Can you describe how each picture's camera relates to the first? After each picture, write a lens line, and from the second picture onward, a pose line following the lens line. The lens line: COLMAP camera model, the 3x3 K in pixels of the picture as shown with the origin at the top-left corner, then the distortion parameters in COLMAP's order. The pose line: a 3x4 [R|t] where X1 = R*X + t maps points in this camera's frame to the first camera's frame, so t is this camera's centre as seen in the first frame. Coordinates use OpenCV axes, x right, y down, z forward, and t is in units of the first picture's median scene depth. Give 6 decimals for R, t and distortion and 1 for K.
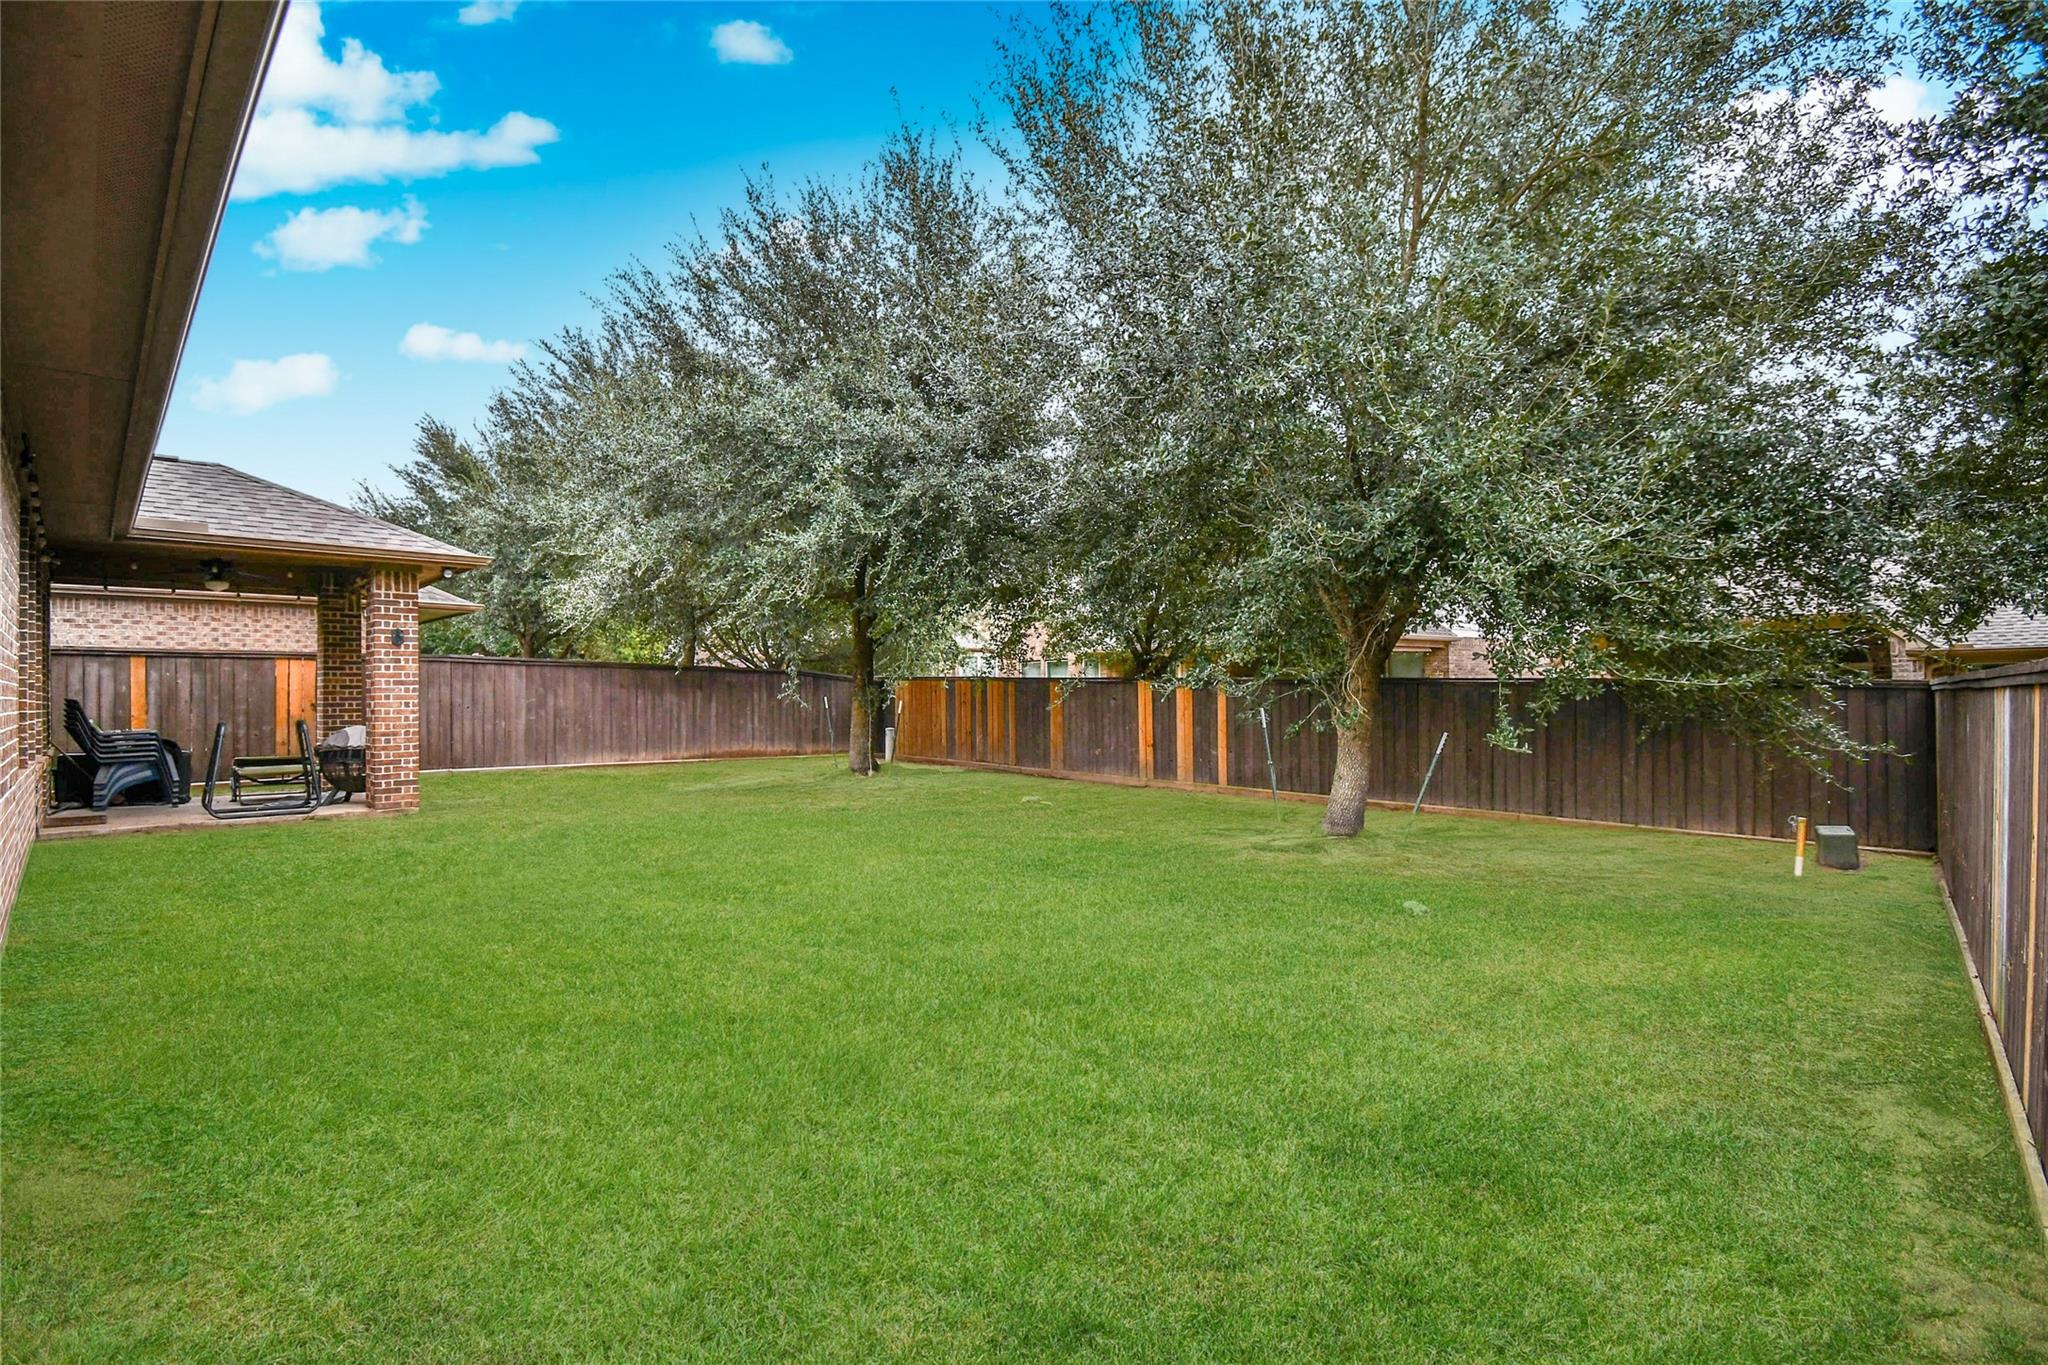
lens RADIAL K [[913.8, 0, 1013.7], [0, 913.8, 682.3], [0, 0, 1]] dist [0.006252, -0.003415]
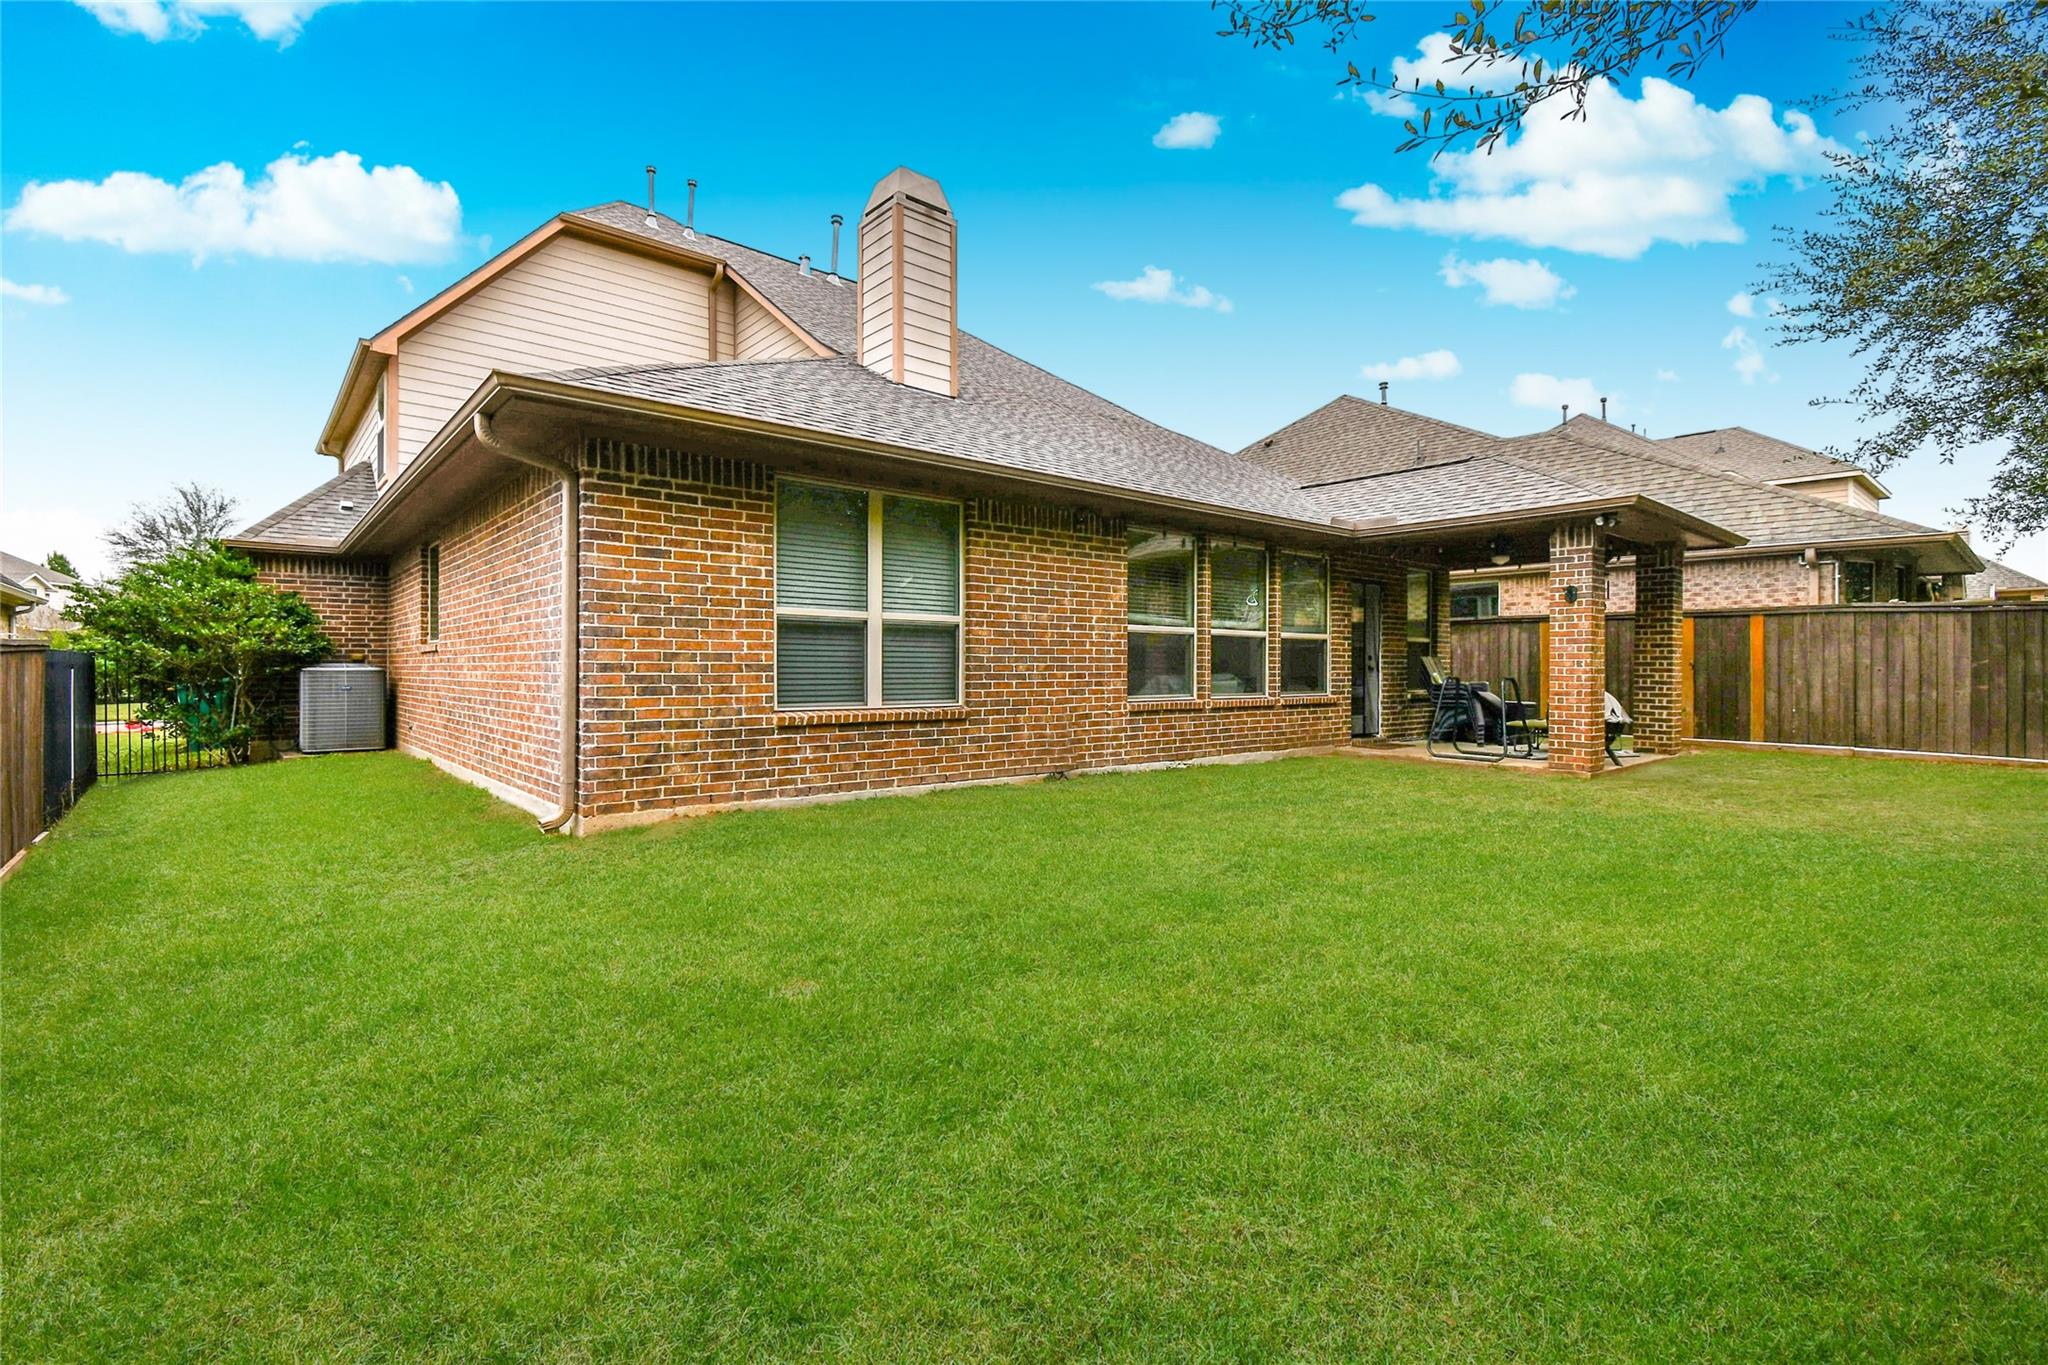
lens RADIAL K [[913.8, 0, 1011.8], [0, 913.8, 673.4], [0, 0, 1]] dist [0.006252, -0.003415]
pose [[-0.089246, 0.020333, -0.995802, 0.241711], [0.012552, 0.999735, 0.019288, 0.005771], [0.995931, -0.010778, -0.089477, 0.342261]]
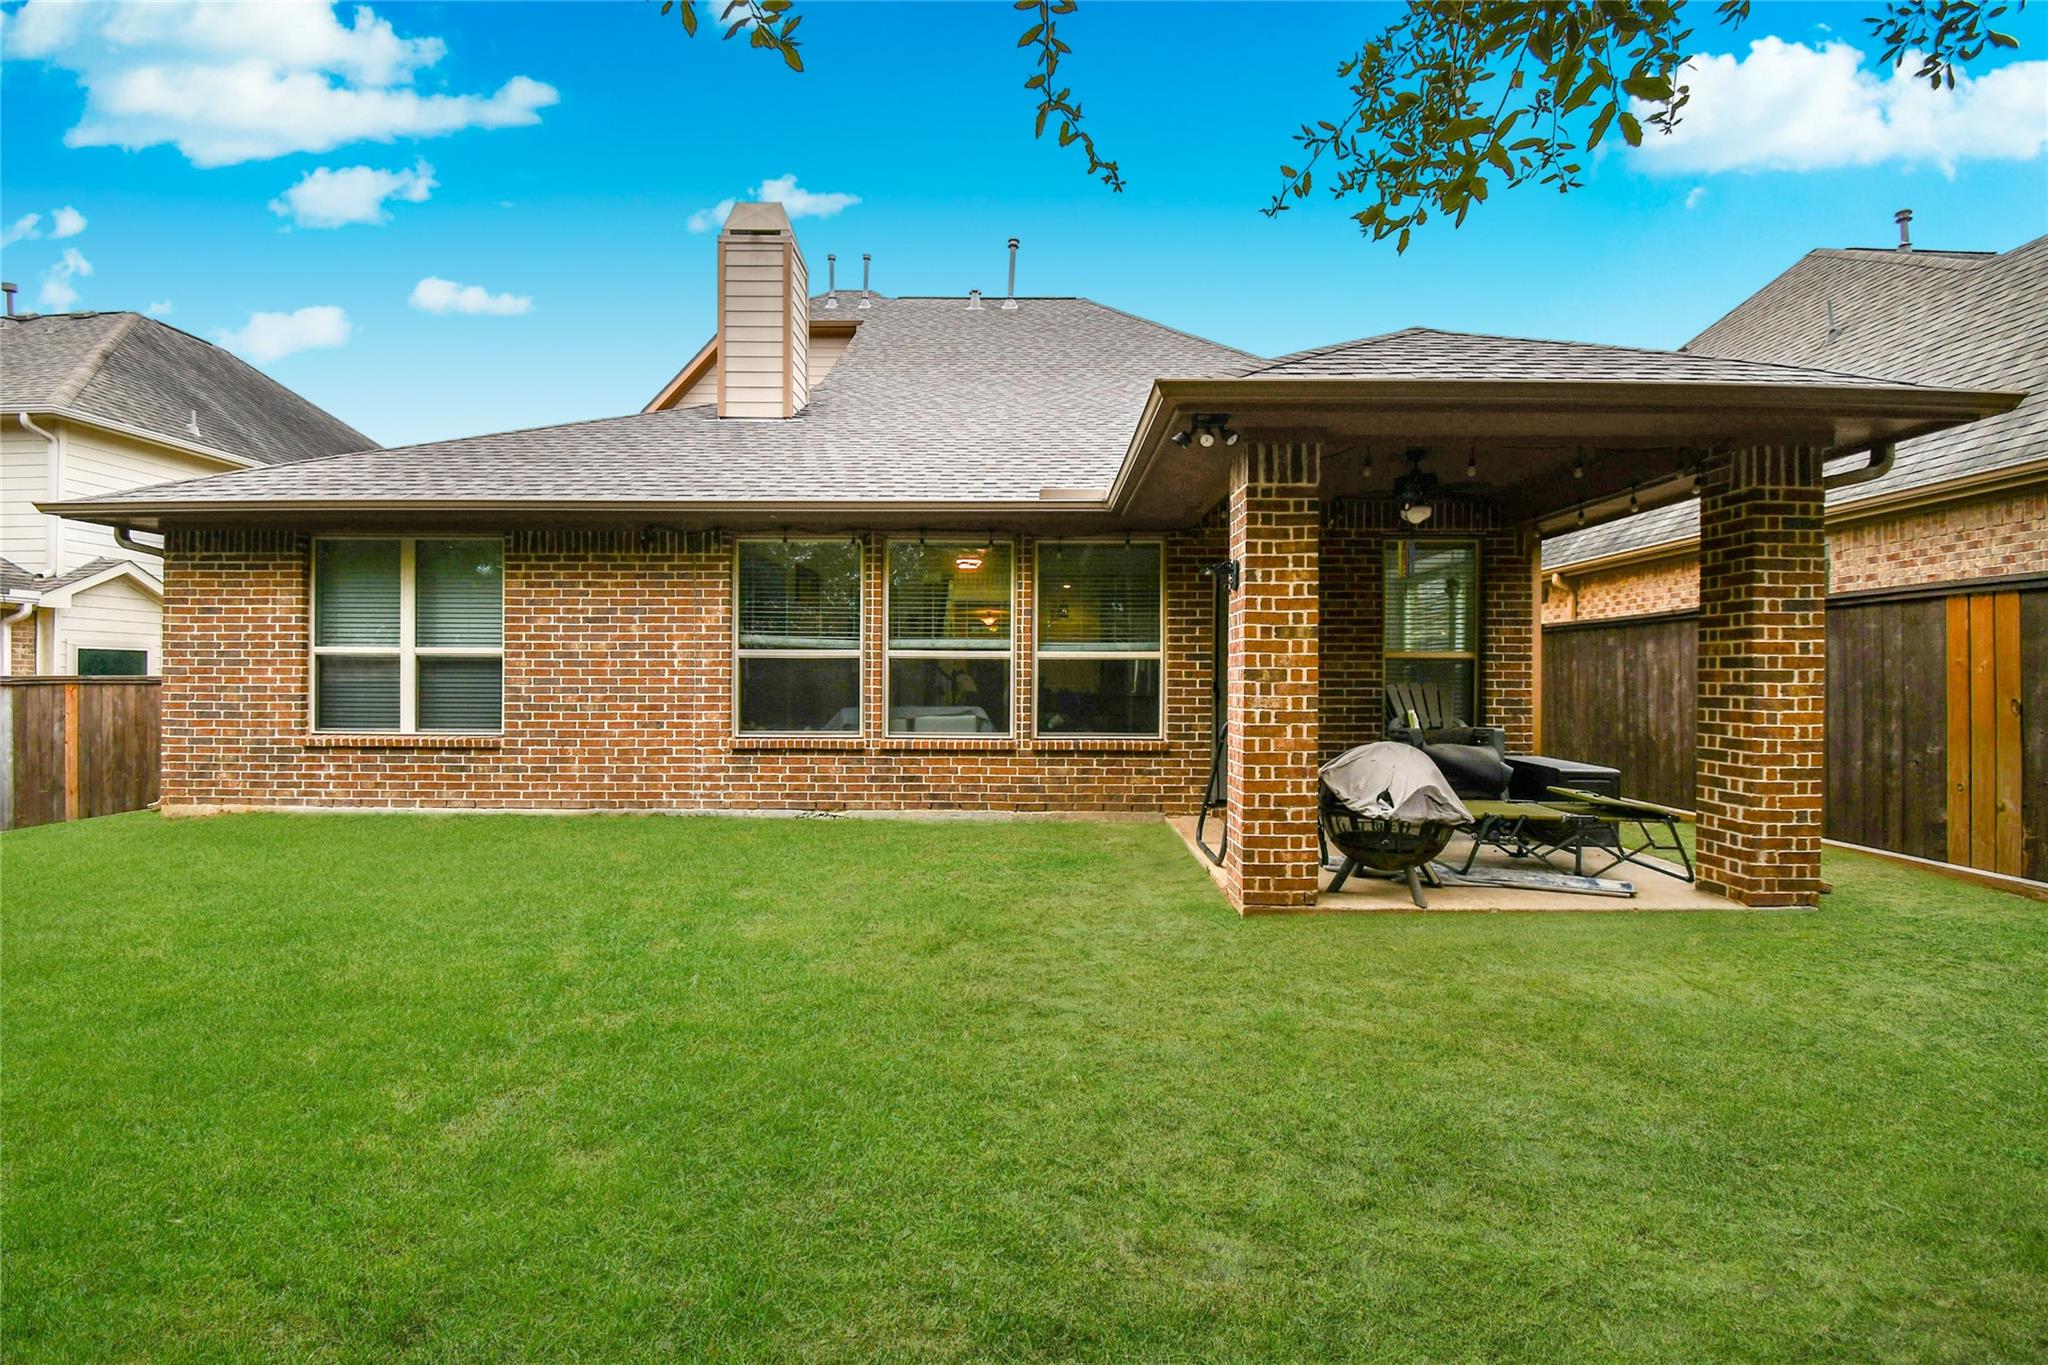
lens RADIAL K [[913.8, 0, 1036.7], [0, 913.8, 687.4], [0, 0, 1]] dist [0.006252, -0.003415]
pose [[-0.718638, 0.010824, -0.695300, -0.151155], [0.015053, 0.999887, 0.000008, 0.010985], [0.695222, -0.010461, -0.718719, 0.909201]]
